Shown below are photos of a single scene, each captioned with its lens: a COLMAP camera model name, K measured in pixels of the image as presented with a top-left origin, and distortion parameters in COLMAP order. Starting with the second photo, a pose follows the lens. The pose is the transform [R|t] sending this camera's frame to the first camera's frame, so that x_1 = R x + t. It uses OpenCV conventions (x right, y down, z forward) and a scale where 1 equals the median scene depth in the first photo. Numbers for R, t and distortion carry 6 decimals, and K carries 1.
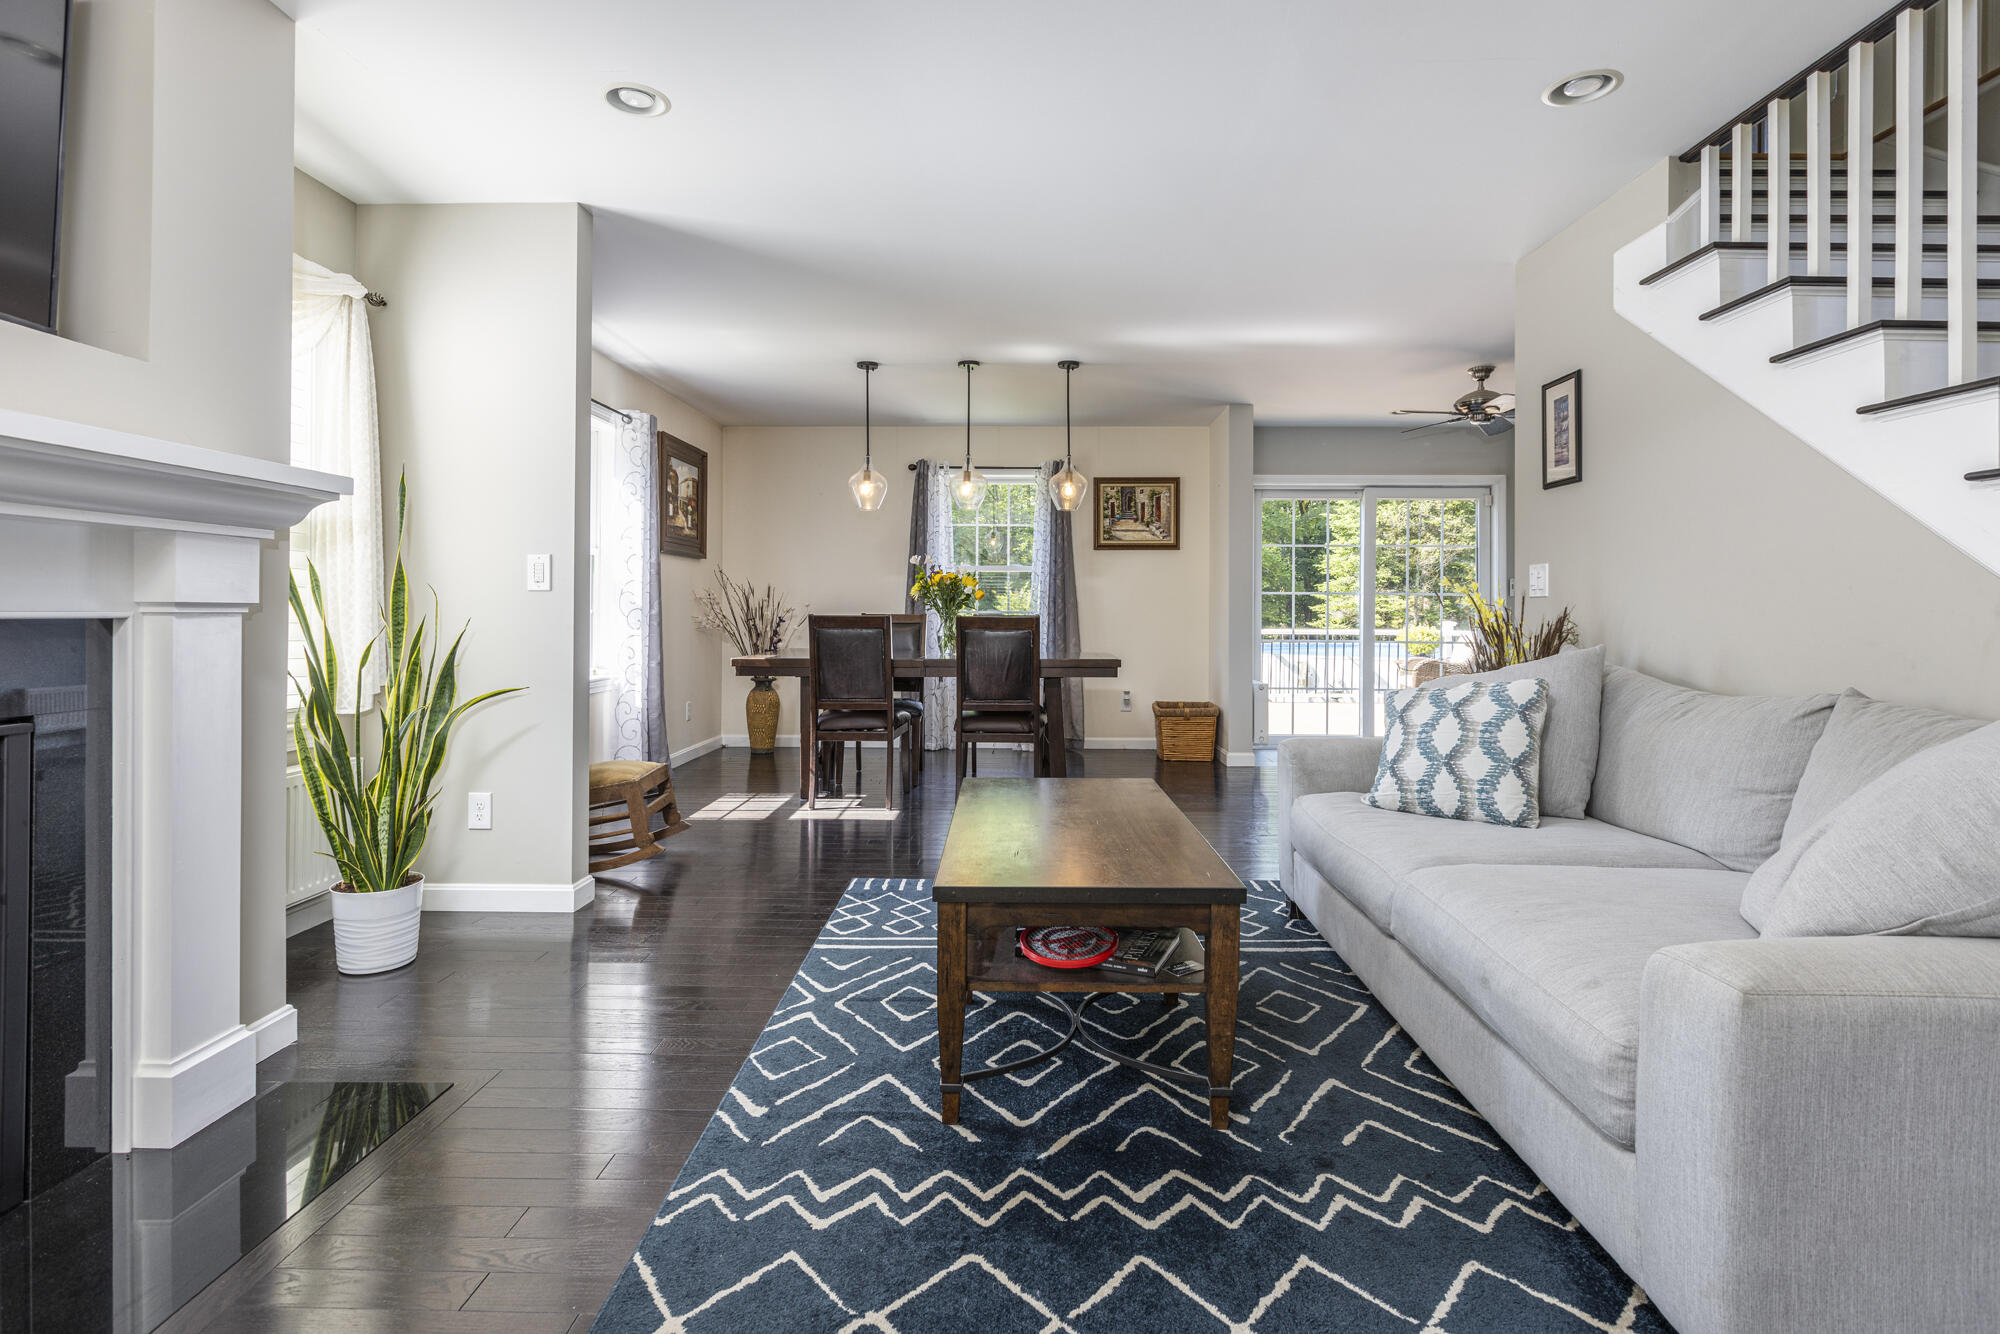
lens RADIAL K [[991.8, 0, 999.0], [0, 991.8, 607.8], [0, 0, 1]] dist [0.001328, 0.000544]
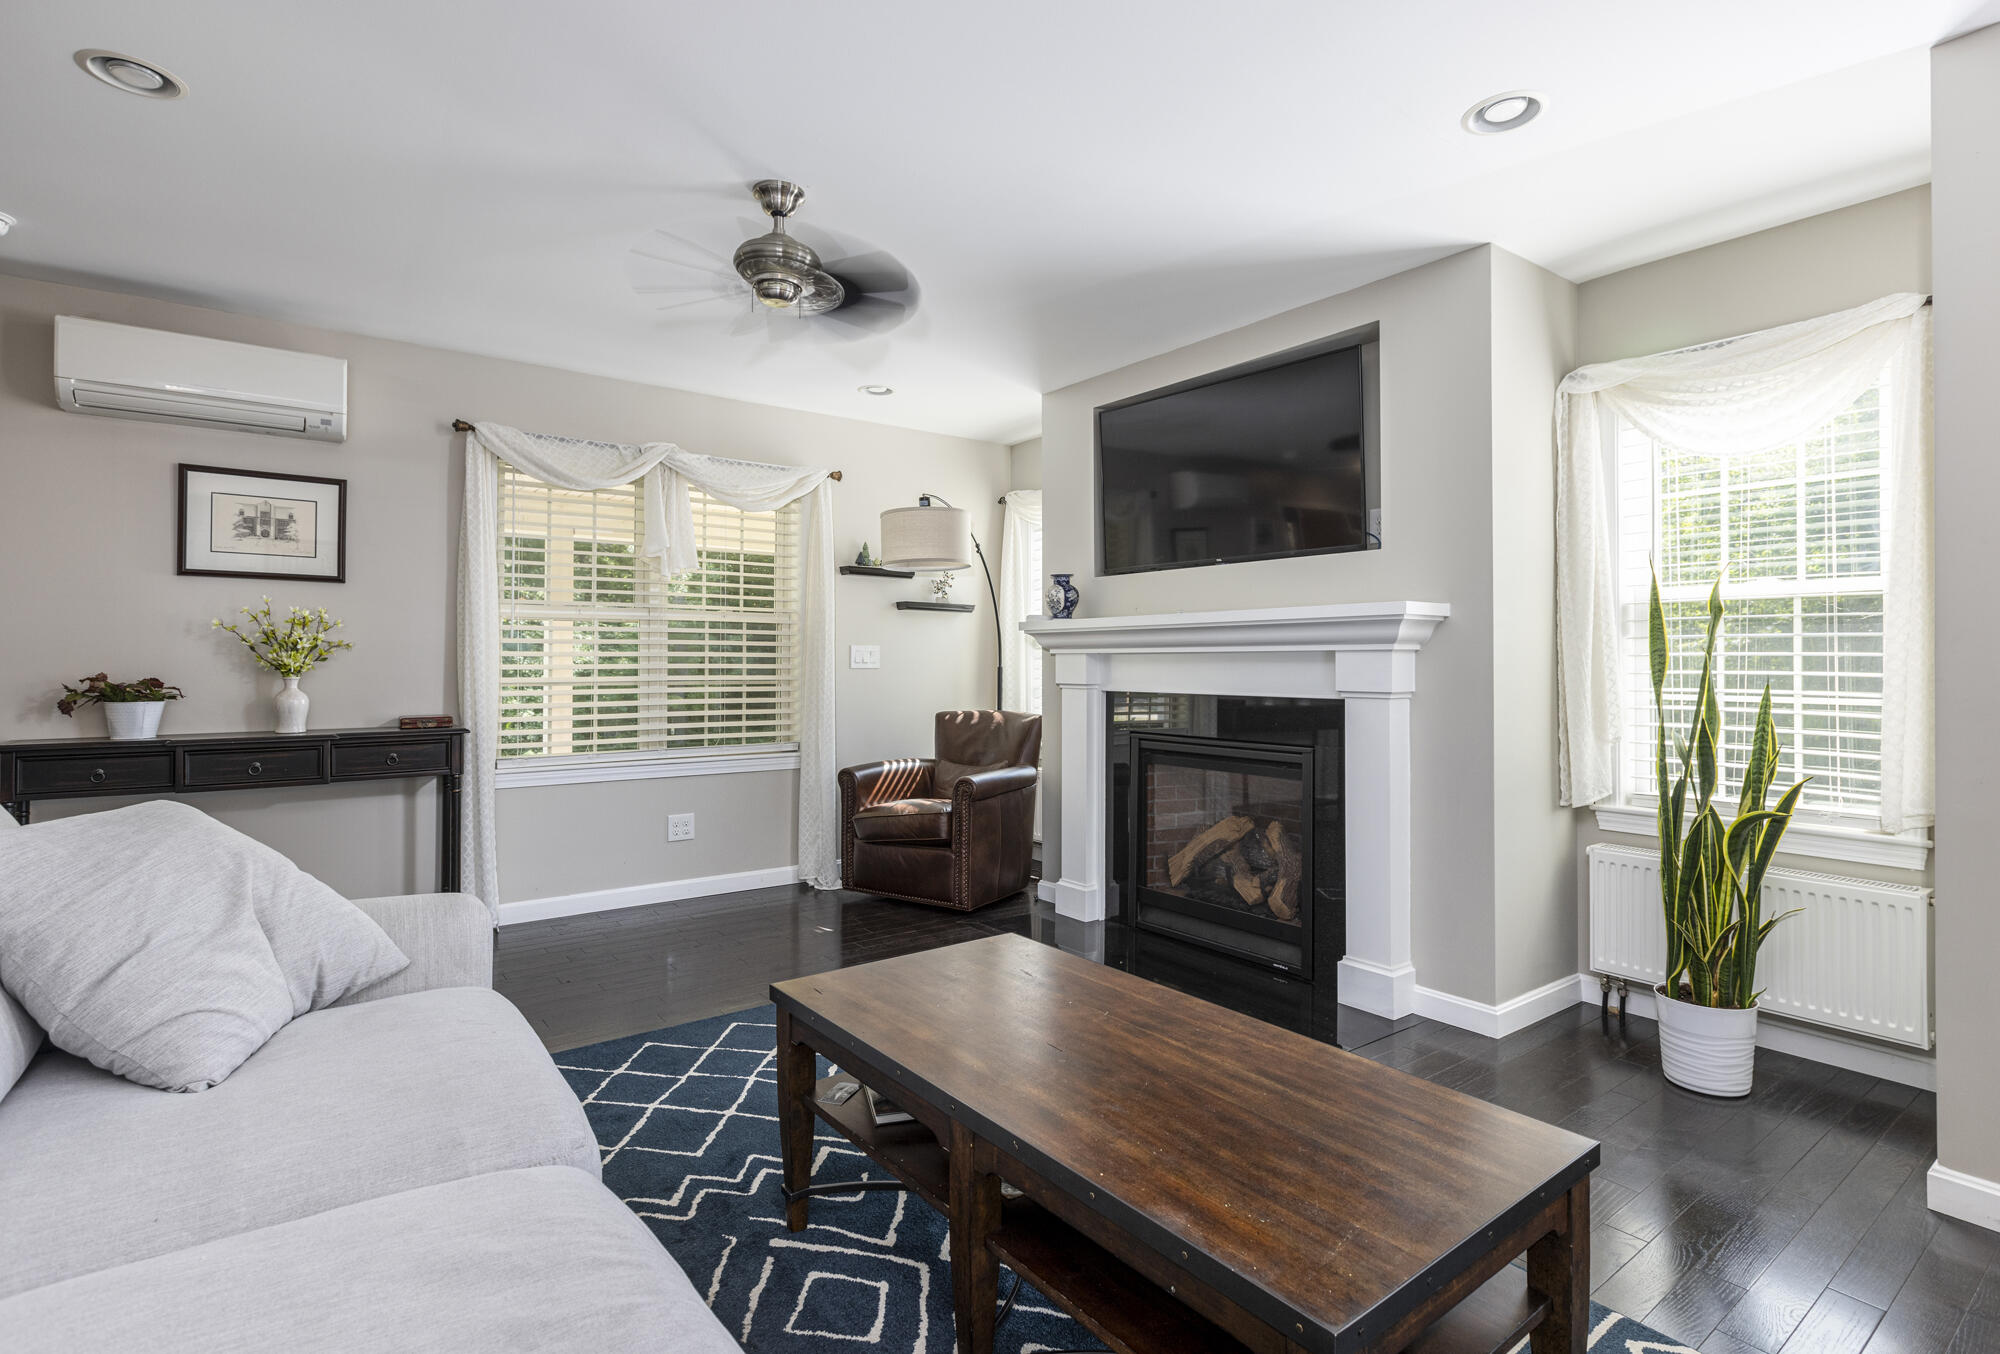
lens RADIAL K [[964.0, 0, 1001.1], [0, 964.0, 652.7], [0, 0, 1]] dist [-0.000107, 0.000168]
pose [[-0.786308, -0.007043, -0.617795, 0.561905], [0.002360, 0.999893, -0.014402, -0.035363], [0.617831, -0.012783, -0.786207, 1.607681]]
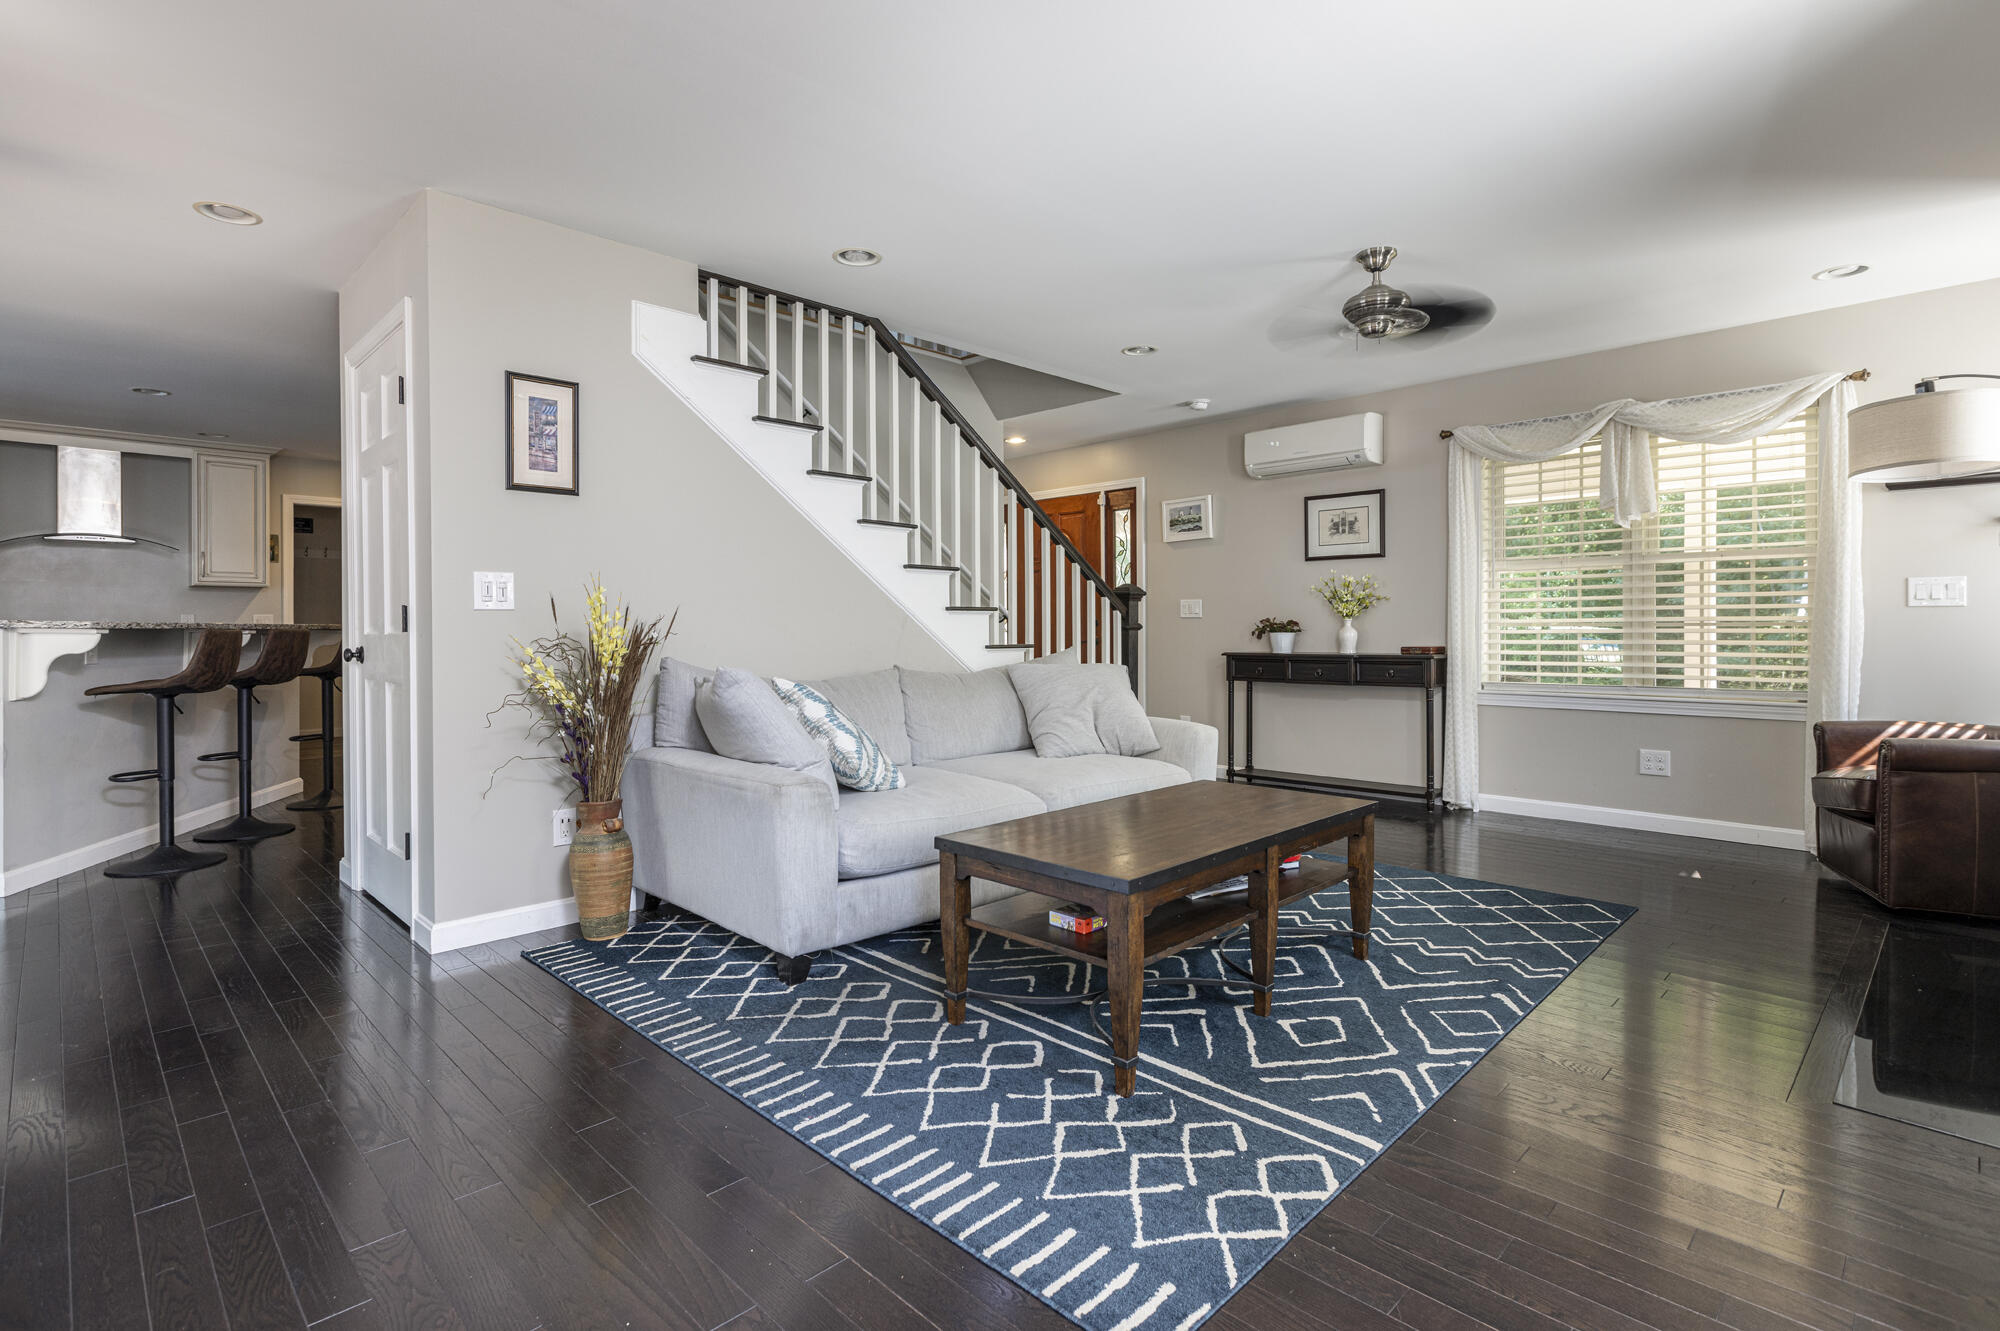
lens RADIAL K [[946.3, 0, 994.8], [0, 946.3, 637.5], [0, 0, 1]] dist [0.000952, 0.000128]
pose [[-0.722018, -0.001564, 0.691872, -0.555155], [0.001731, 0.999990, 0.004066, 0.016269], [-0.691872, 0.004134, -0.722009, 2.093256]]
